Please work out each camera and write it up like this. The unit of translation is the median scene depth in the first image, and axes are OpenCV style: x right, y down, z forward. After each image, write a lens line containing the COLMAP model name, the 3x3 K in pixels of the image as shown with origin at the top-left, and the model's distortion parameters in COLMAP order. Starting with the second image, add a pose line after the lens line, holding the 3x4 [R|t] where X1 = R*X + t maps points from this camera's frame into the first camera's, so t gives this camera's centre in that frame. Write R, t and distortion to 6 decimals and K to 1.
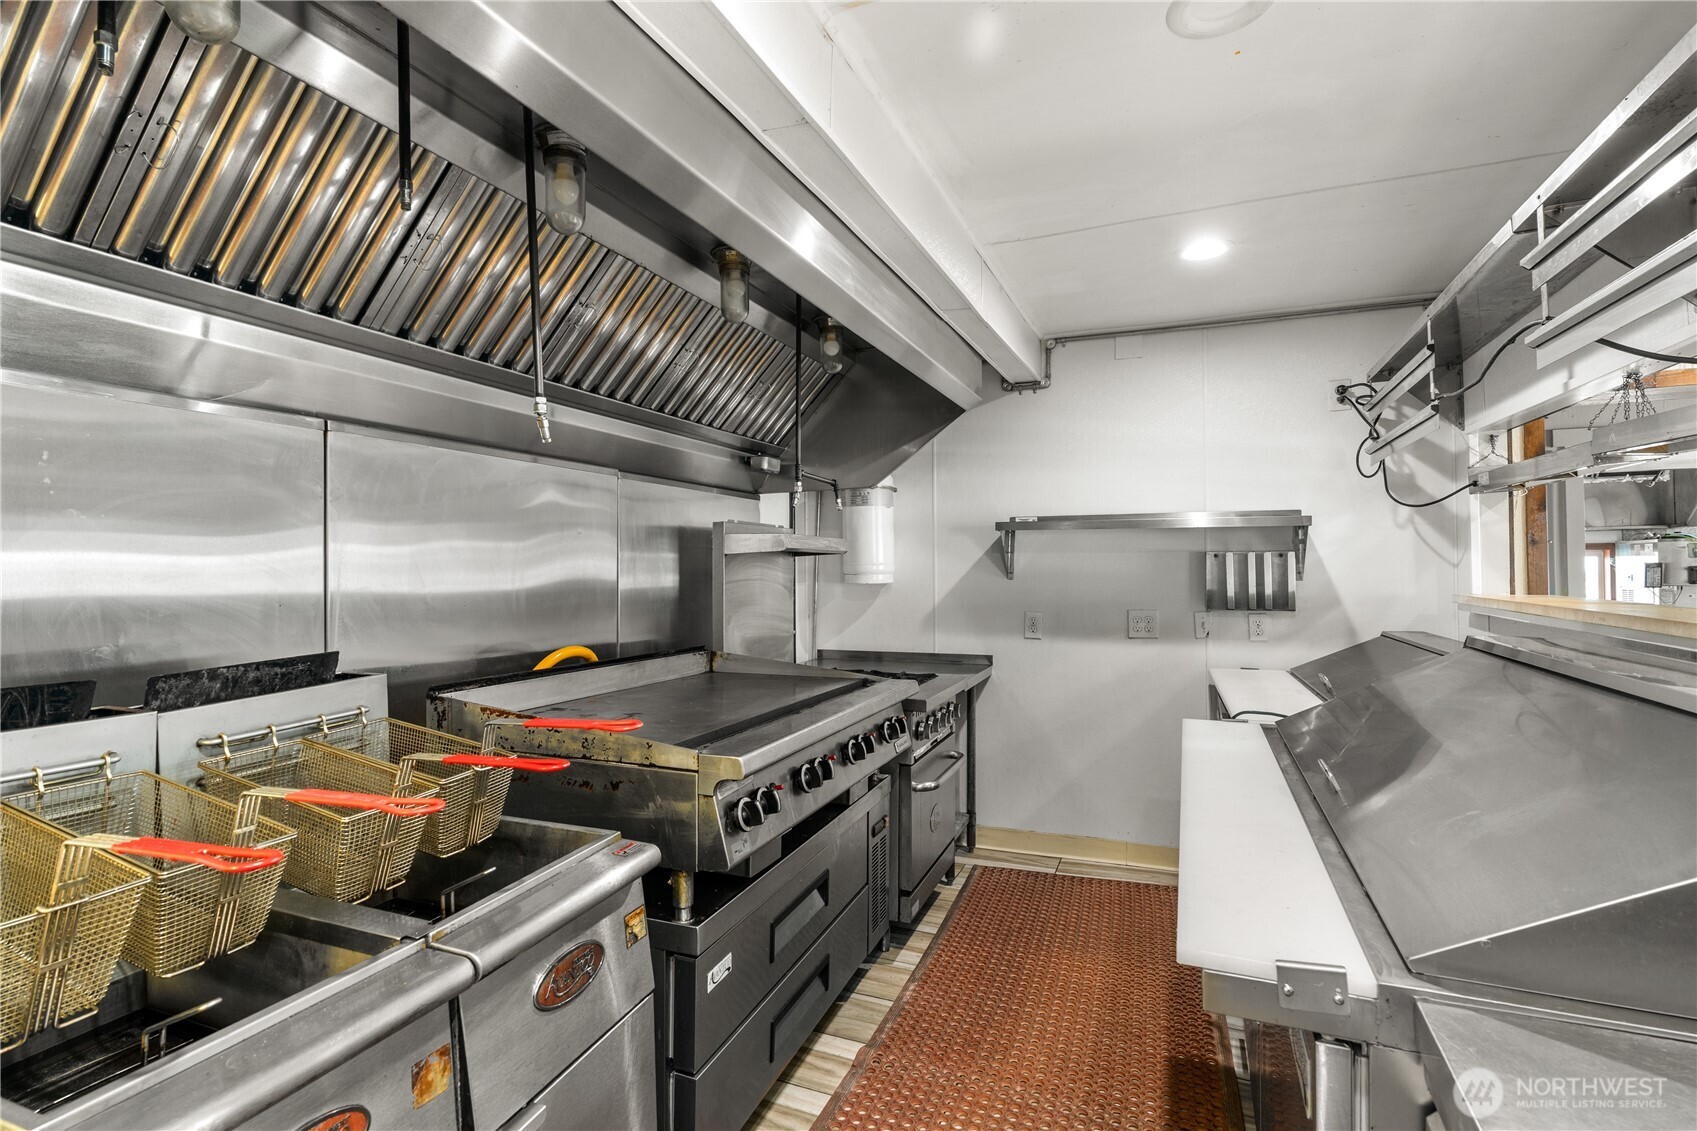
lens RADIAL K [[807.2, 0, 849.0], [0, 807.2, 567.0], [0, 0, 1]] dist [-0.001648, 0.000972]
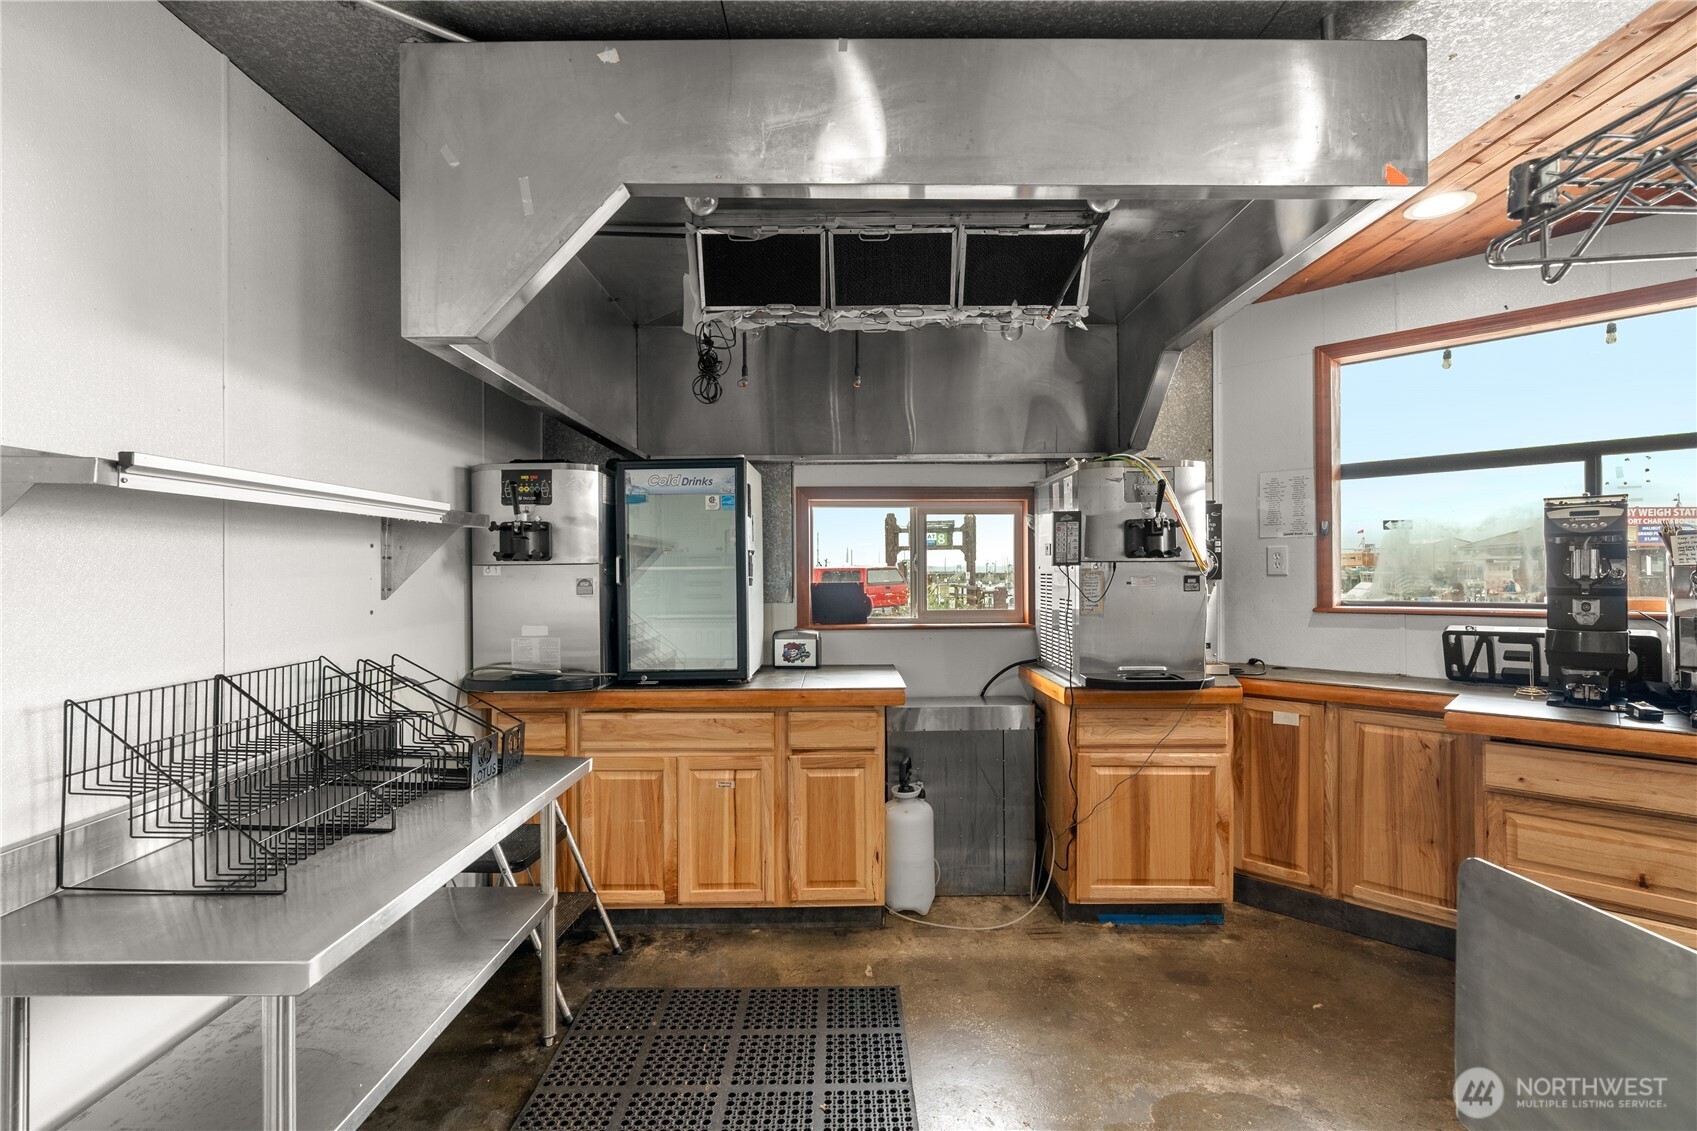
lens RADIAL K [[769.2, 0, 847.7], [0, 769.2, 564.6], [0, 0, 1]] dist [-0.013486, 0.003868]
pose [[0.925309, 0.002845, 0.379204, 0.649440], [-0.002386, 0.999996, -0.001678, 0.023886], [-0.379208, 0.000648, 0.925311, 0.581874]]
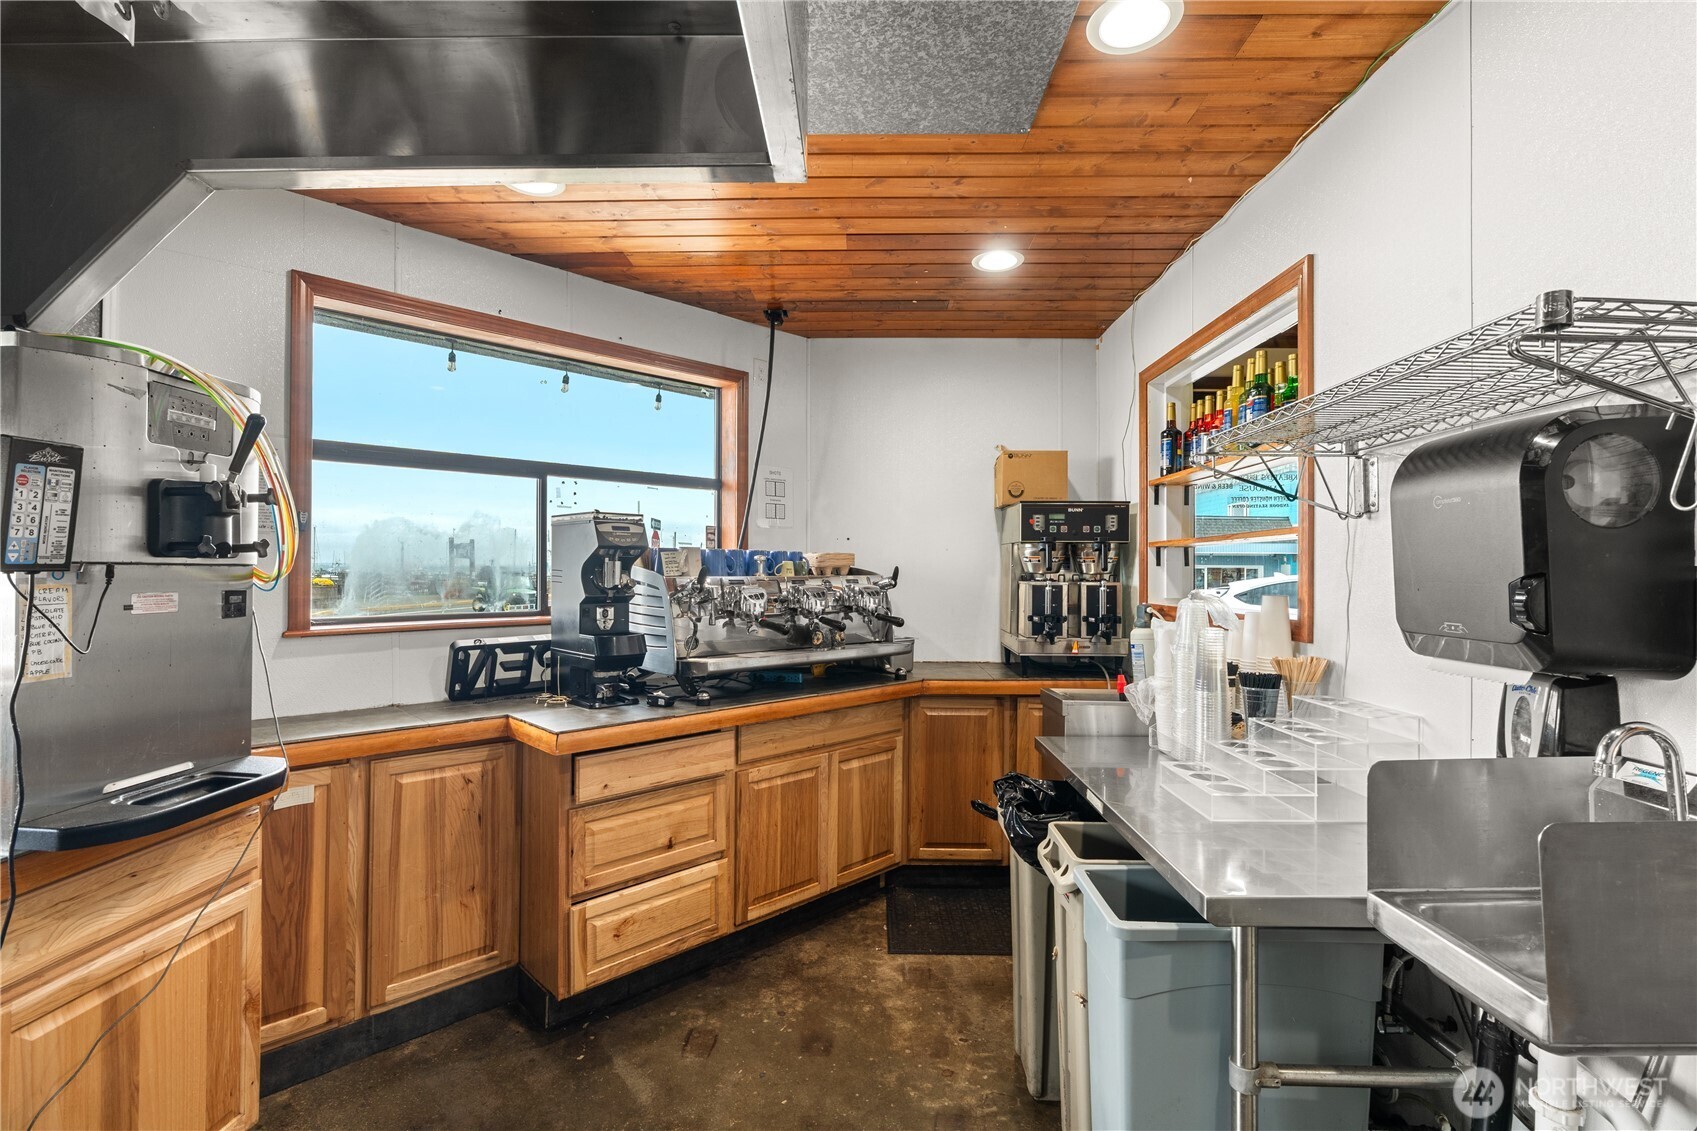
lens RADIAL K [[769.2, 0, 847.5], [0, 769.2, 566.0], [0, 0, 1]] dist [-0.013486, 0.003868]
pose [[-0.366981, 0.012120, 0.930149, 0.691355], [-0.009696, 0.999811, -0.016853, 0.023340], [-0.930178, -0.015203, -0.366794, 0.809692]]
